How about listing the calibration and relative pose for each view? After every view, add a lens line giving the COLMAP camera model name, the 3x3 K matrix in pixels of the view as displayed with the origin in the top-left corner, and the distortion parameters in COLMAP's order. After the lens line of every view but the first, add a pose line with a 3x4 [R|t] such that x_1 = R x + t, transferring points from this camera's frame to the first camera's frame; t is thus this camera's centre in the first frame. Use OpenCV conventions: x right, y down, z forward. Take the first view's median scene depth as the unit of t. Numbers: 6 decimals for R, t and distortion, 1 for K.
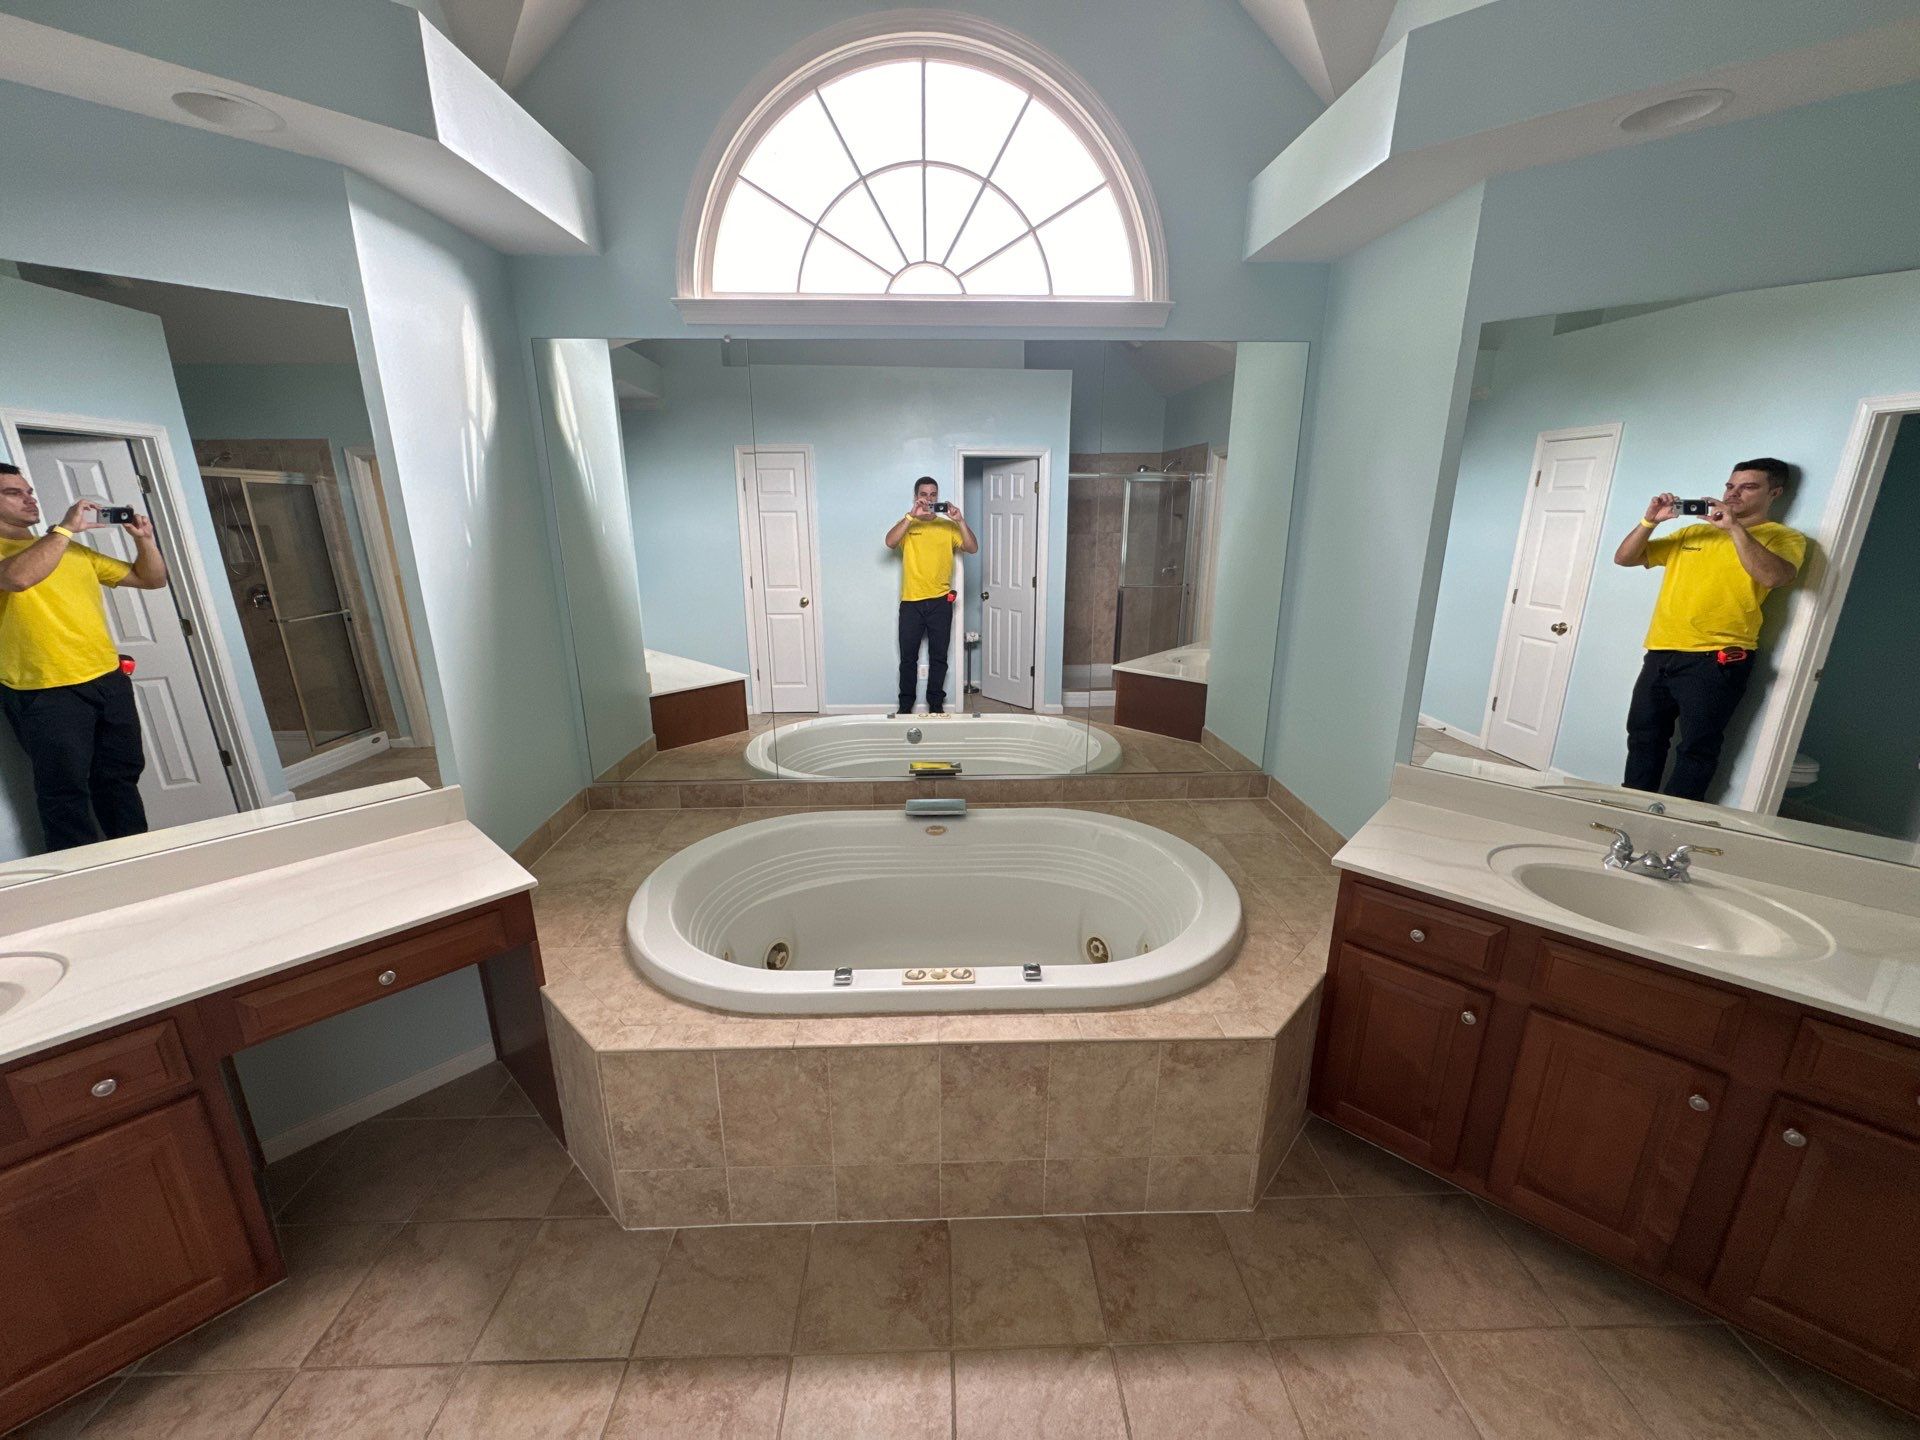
lens RADIAL K [[753.8, 0, 953.6], [0, 753.8, 721.6], [0, 0, 1]] dist [-0.002019, 0.000065]
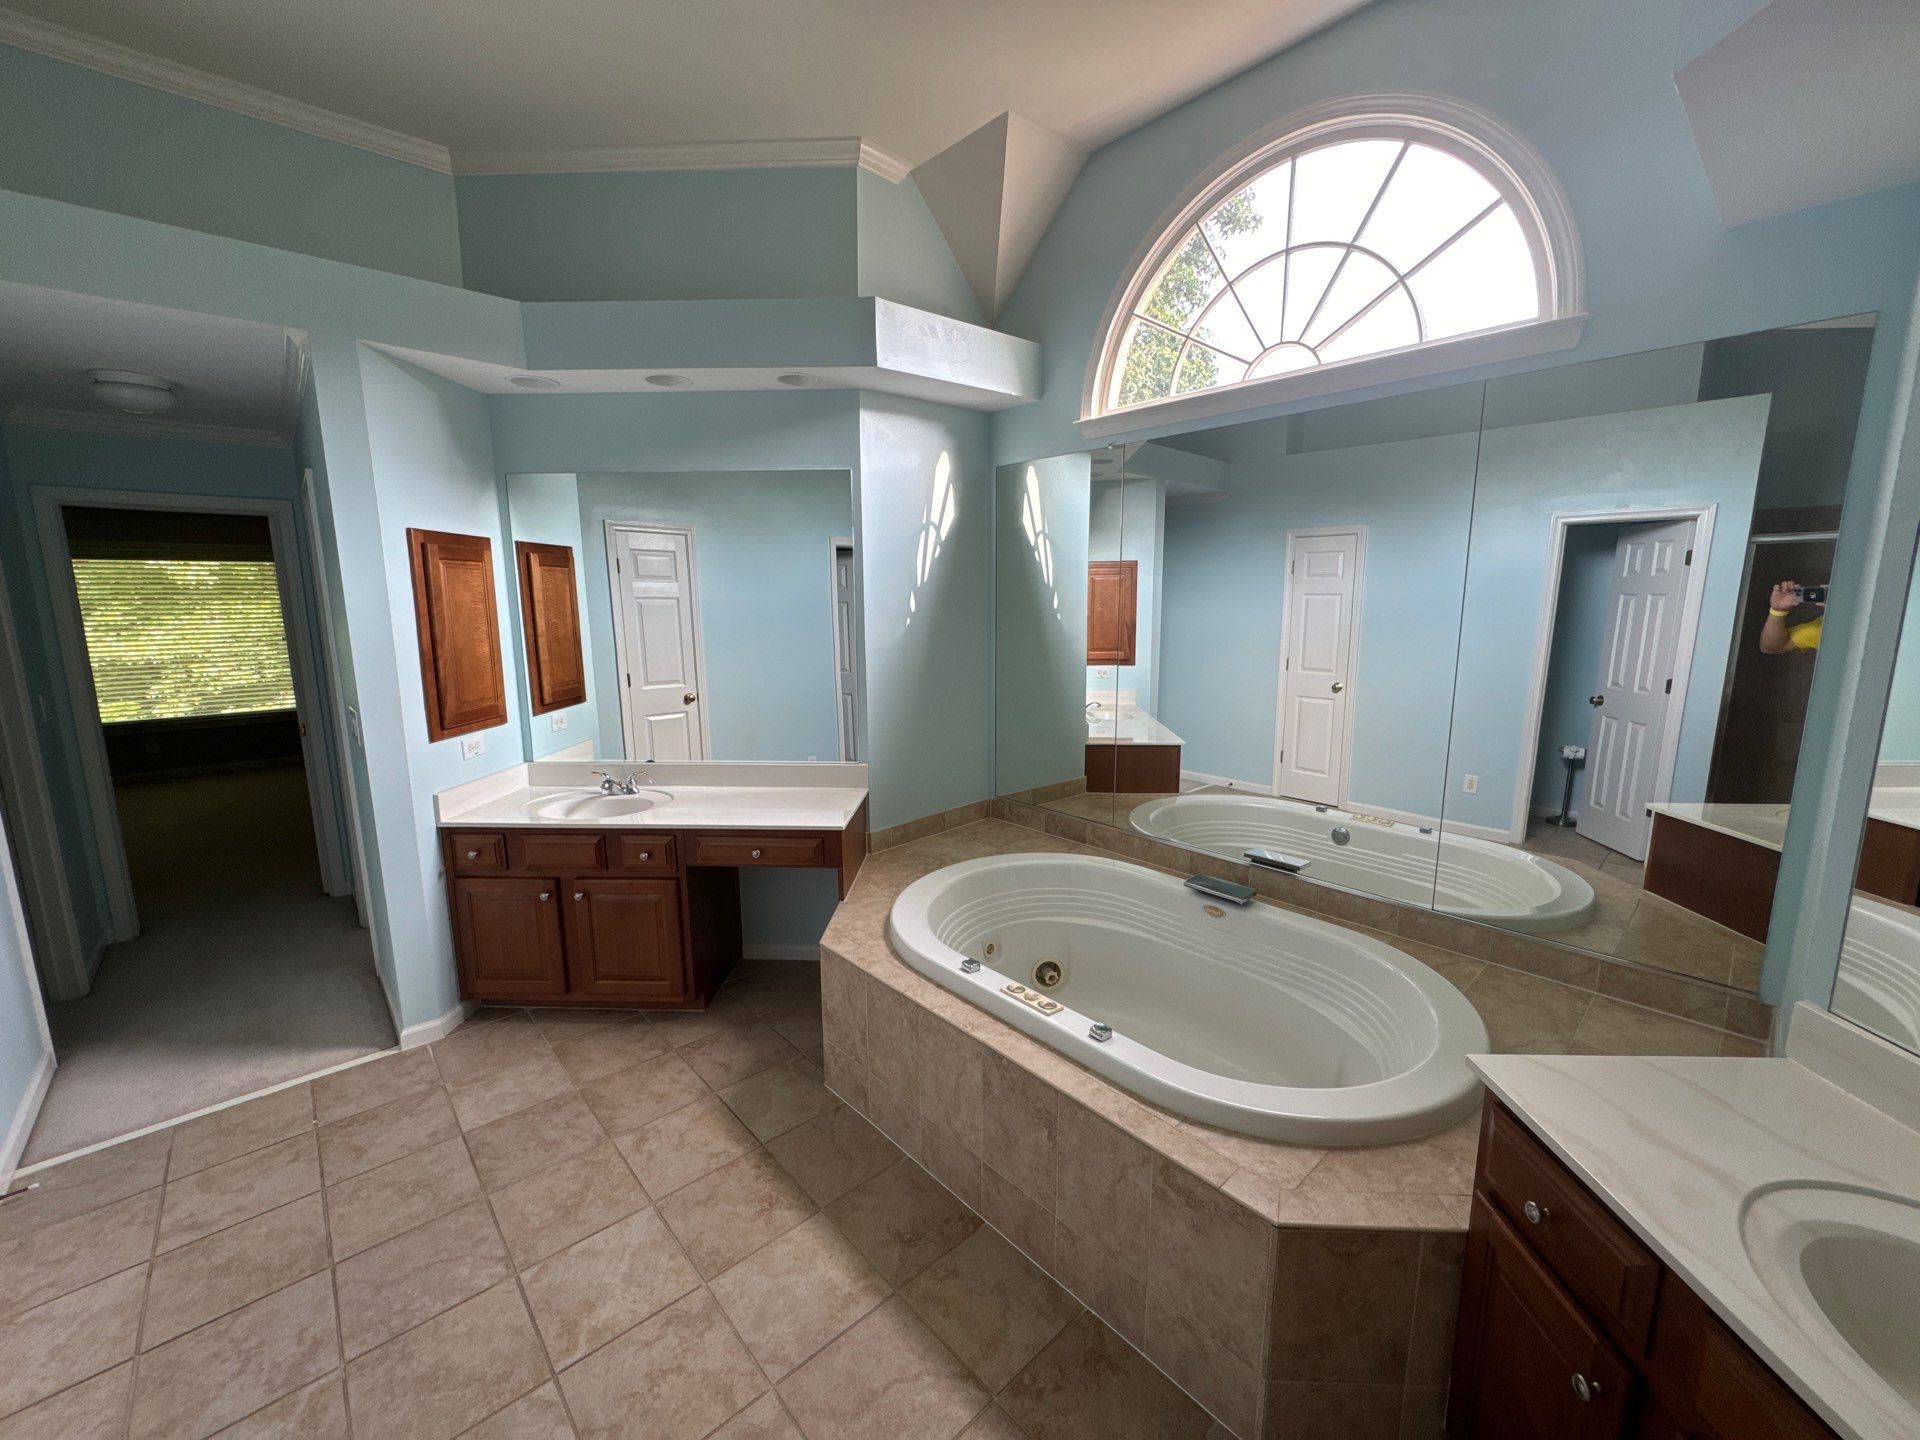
lens RADIAL K [[753.8, 0, 961.5], [0, 753.8, 722.3], [0, 0, 1]] dist [-0.002019, 0.000065]
pose [[0.654389, 0.124397, -0.745855, 0.525566], [-0.204872, 0.978649, -0.016525, -0.010590], [0.727875, 0.163618, 0.665903, 0.107349]]
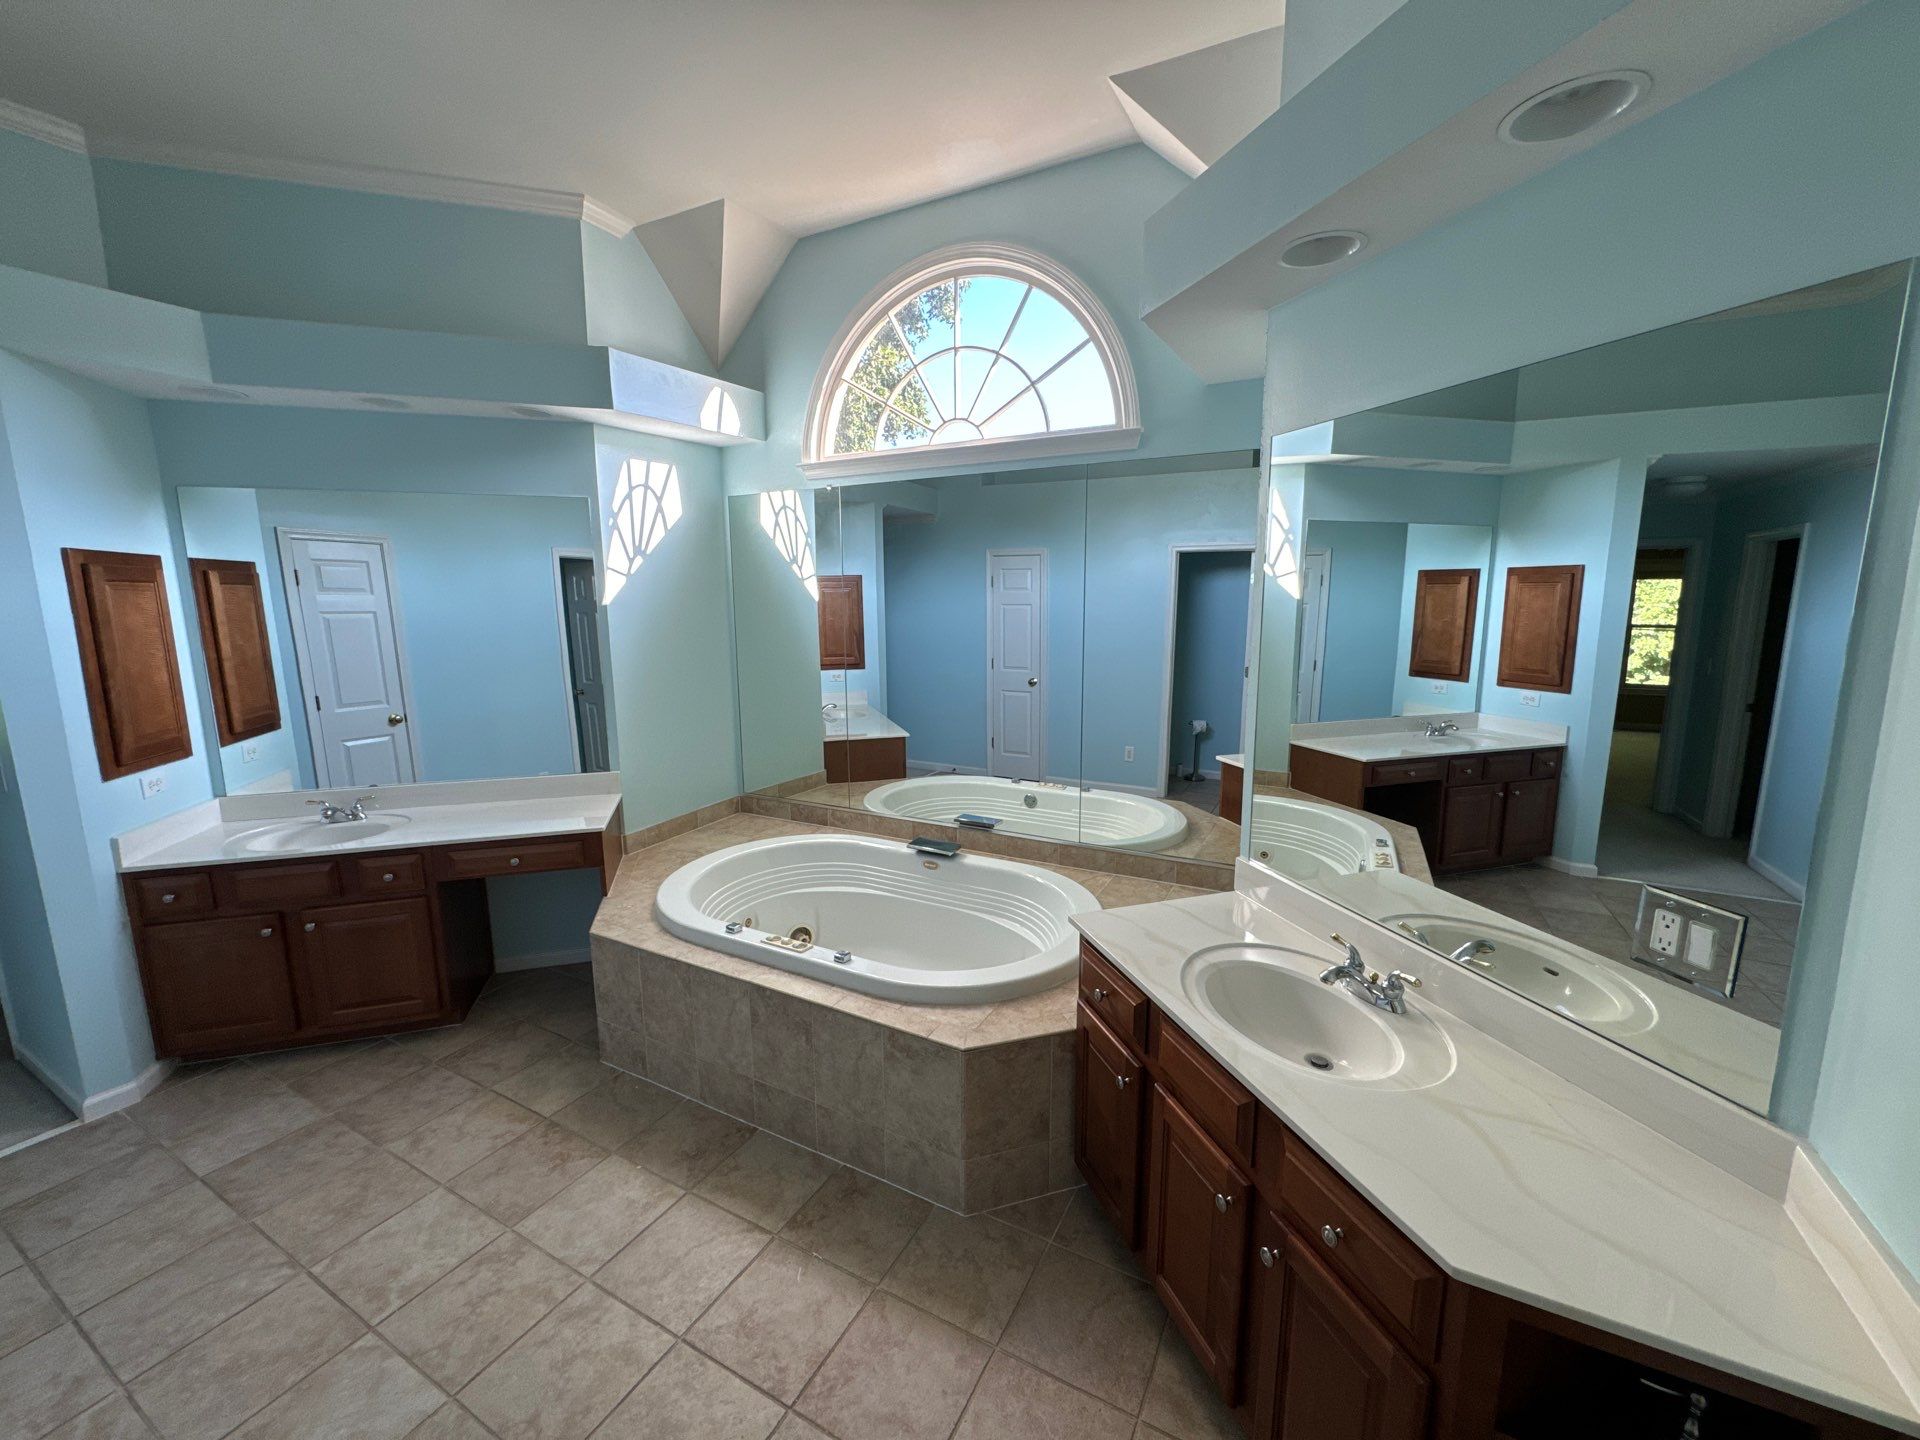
lens RADIAL K [[753.8, 0, 956.1], [0, 753.8, 721.5], [0, 0, 1]] dist [-0.002019, 0.000065]
pose [[0.867134, 0.079283, -0.491724, 0.682232], [-0.133639, 0.988084, -0.076353, 0.005168], [0.479811, 0.131922, 0.867397, -0.061702]]
